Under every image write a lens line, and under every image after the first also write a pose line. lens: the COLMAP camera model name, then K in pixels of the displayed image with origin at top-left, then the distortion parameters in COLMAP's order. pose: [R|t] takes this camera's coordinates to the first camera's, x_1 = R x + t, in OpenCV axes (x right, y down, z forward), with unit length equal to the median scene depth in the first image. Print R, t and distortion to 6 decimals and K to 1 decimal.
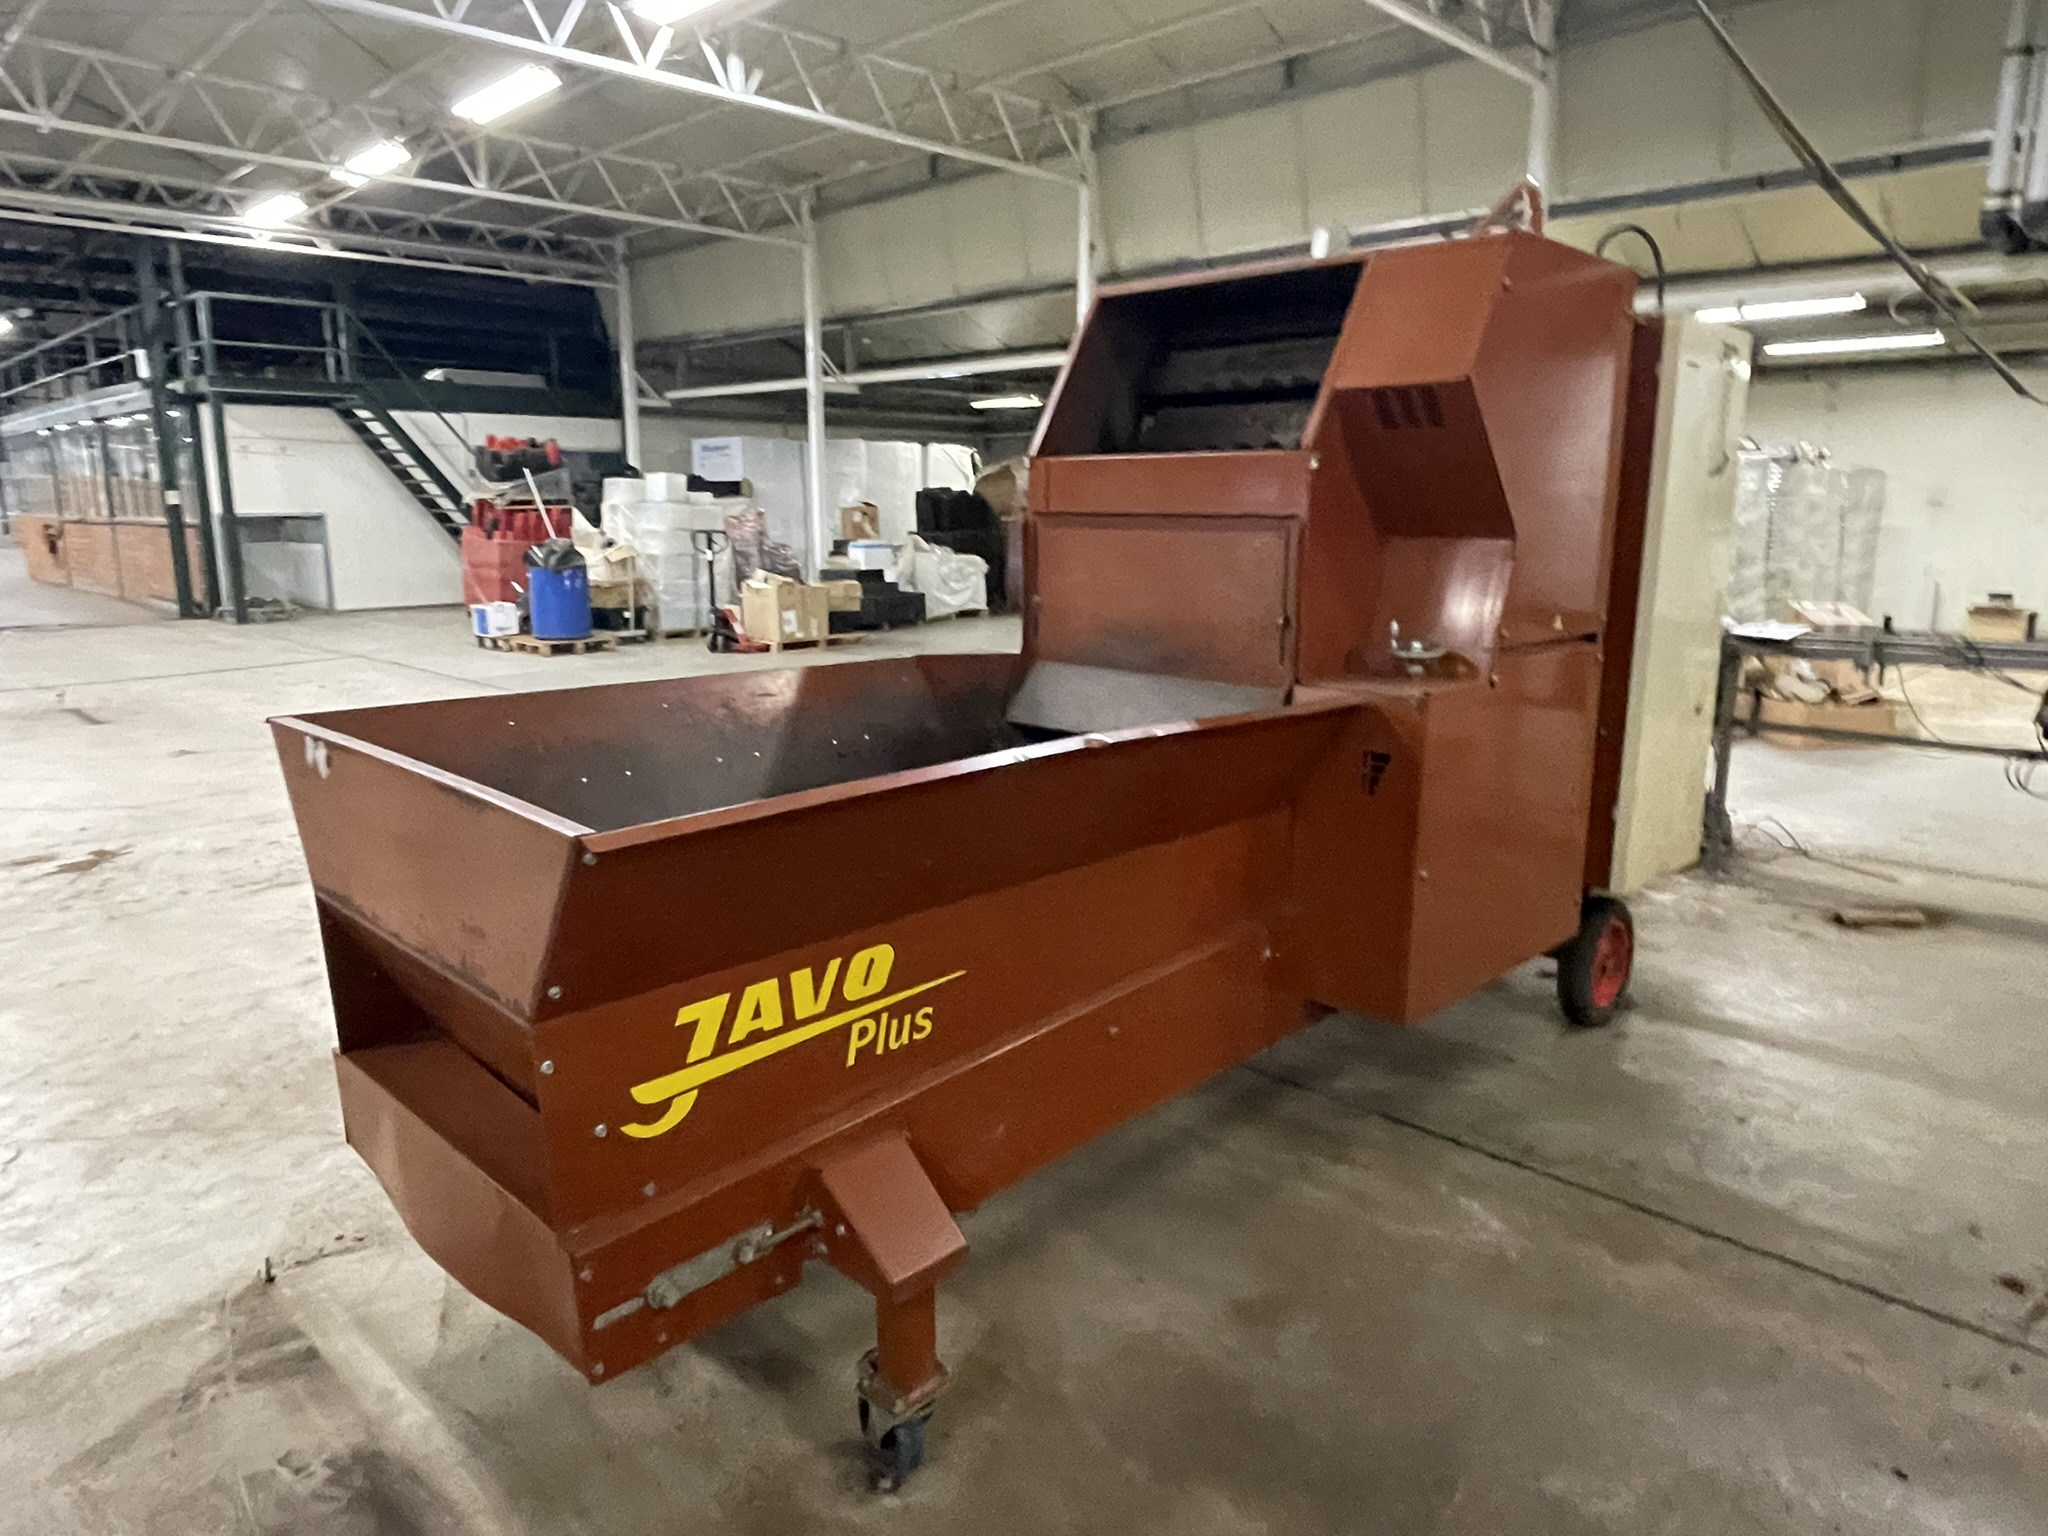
lens RADIAL K [[1284.4, 0, 1024.0], [0, 1284.4, 768.0], [0, 0, 1]] dist [0.003753, -0.016522]
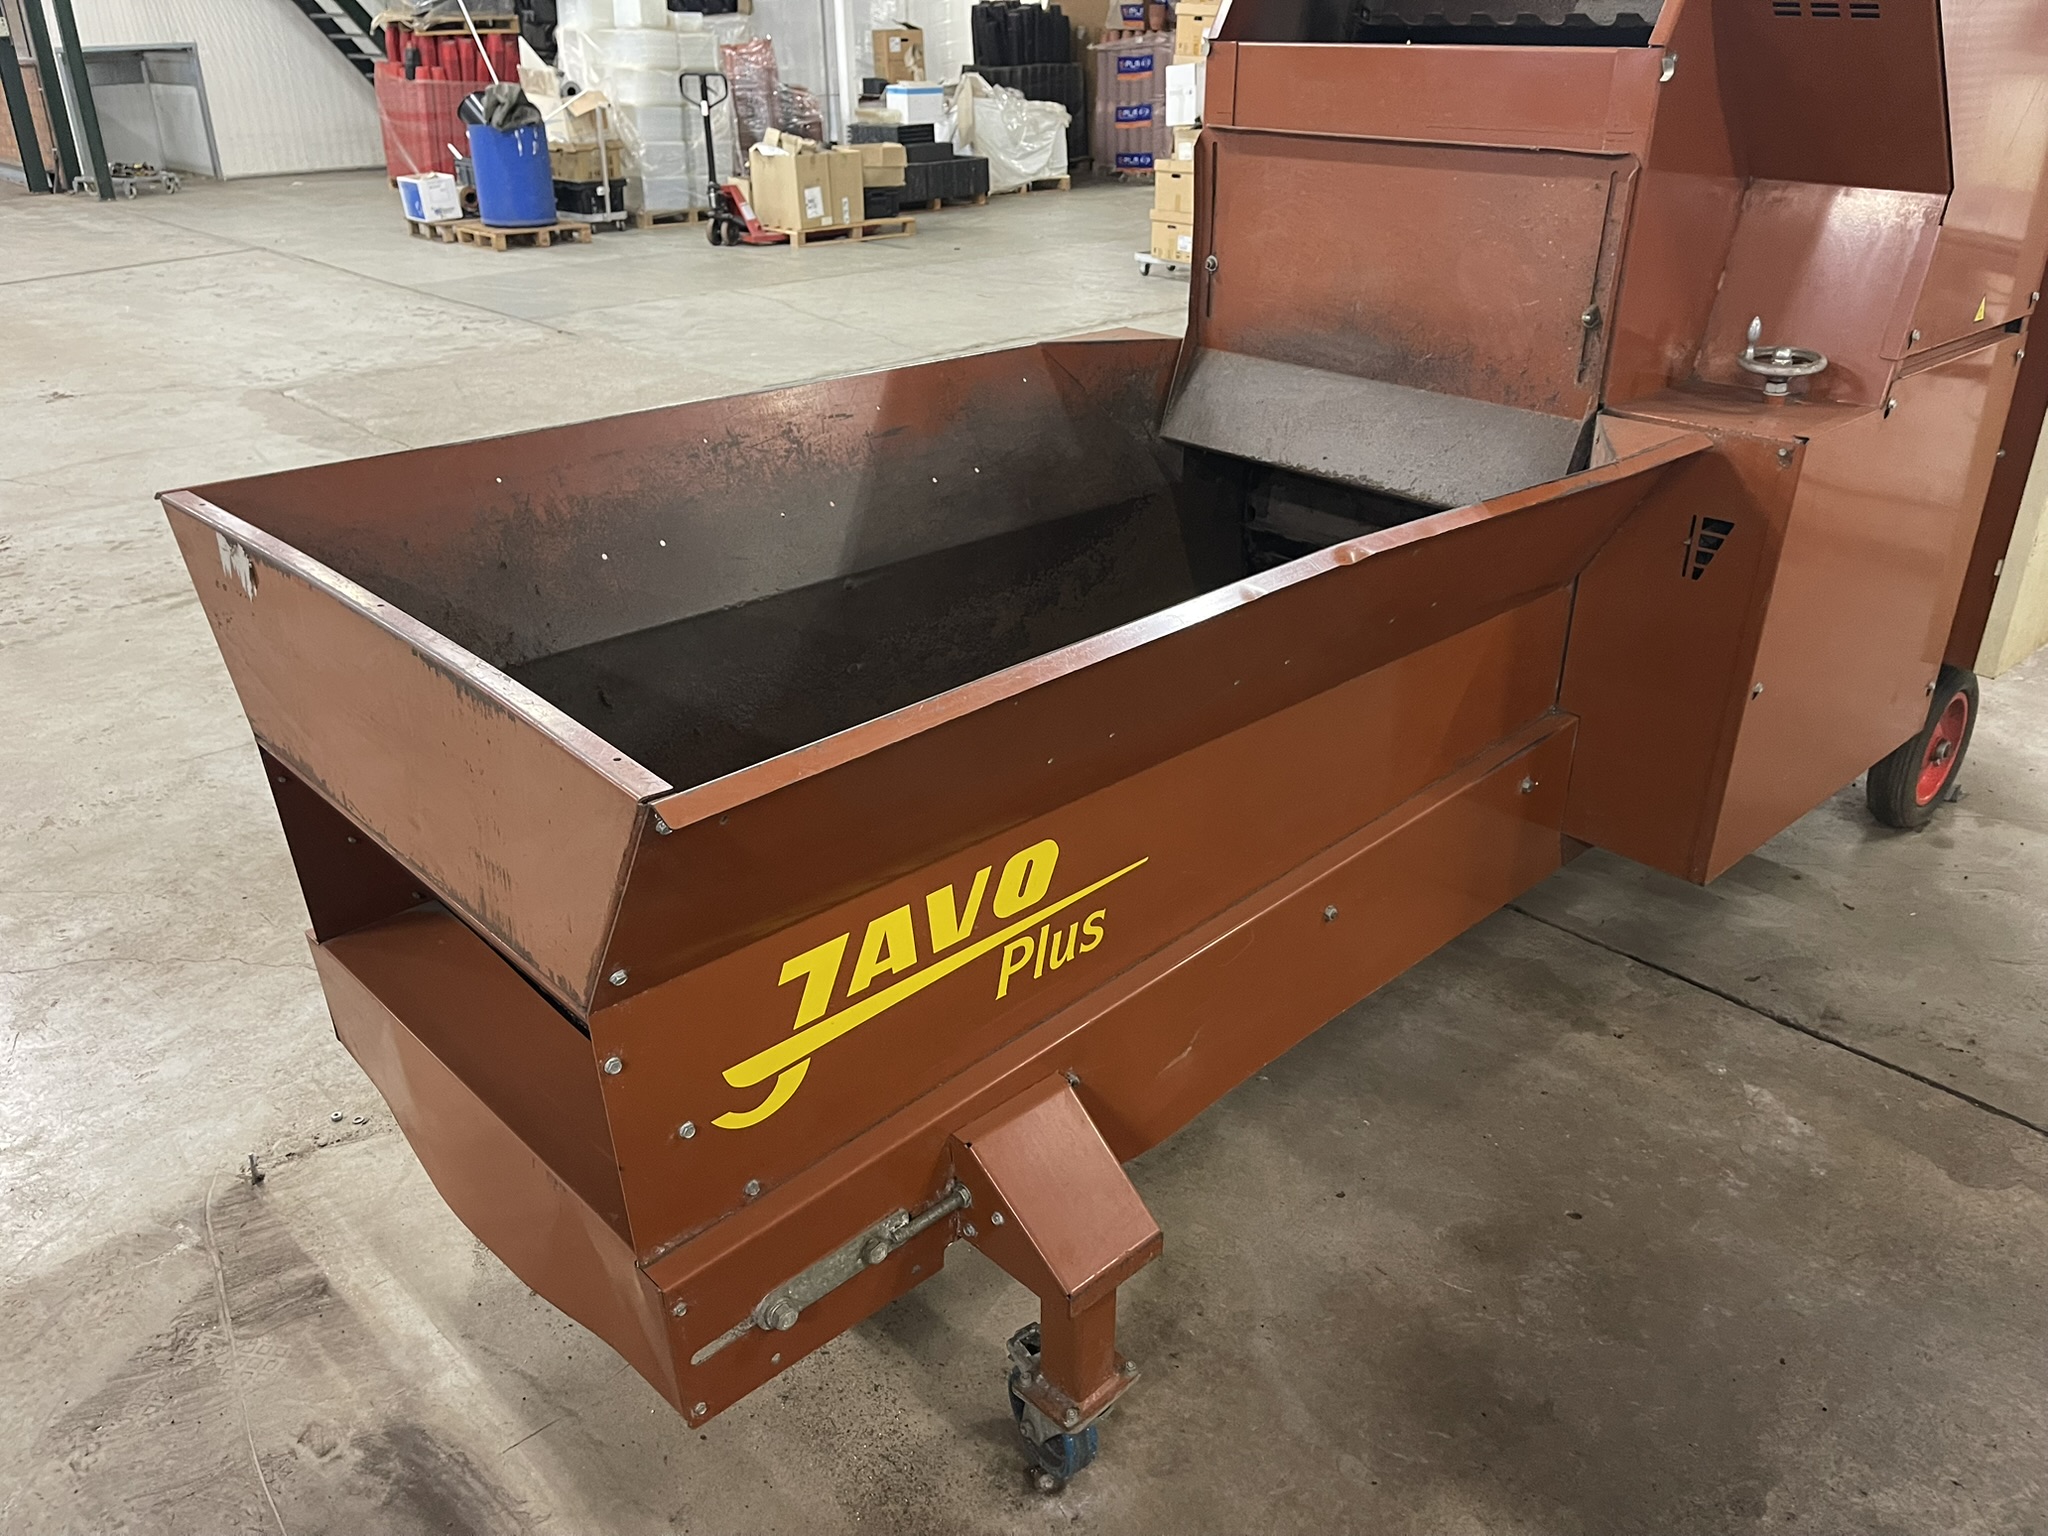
lens RADIAL K [[1543.4, 0, 1044.3], [0, 1543.4, 780.7], [0, 0, 1]] dist [0.063726, -0.093588]
pose [[0.999445, 0.012541, -0.030860, -0.063737], [-0.004251, 0.966869, 0.255239, -0.089946], [0.033038, -0.254966, 0.966385, 0.126010]]
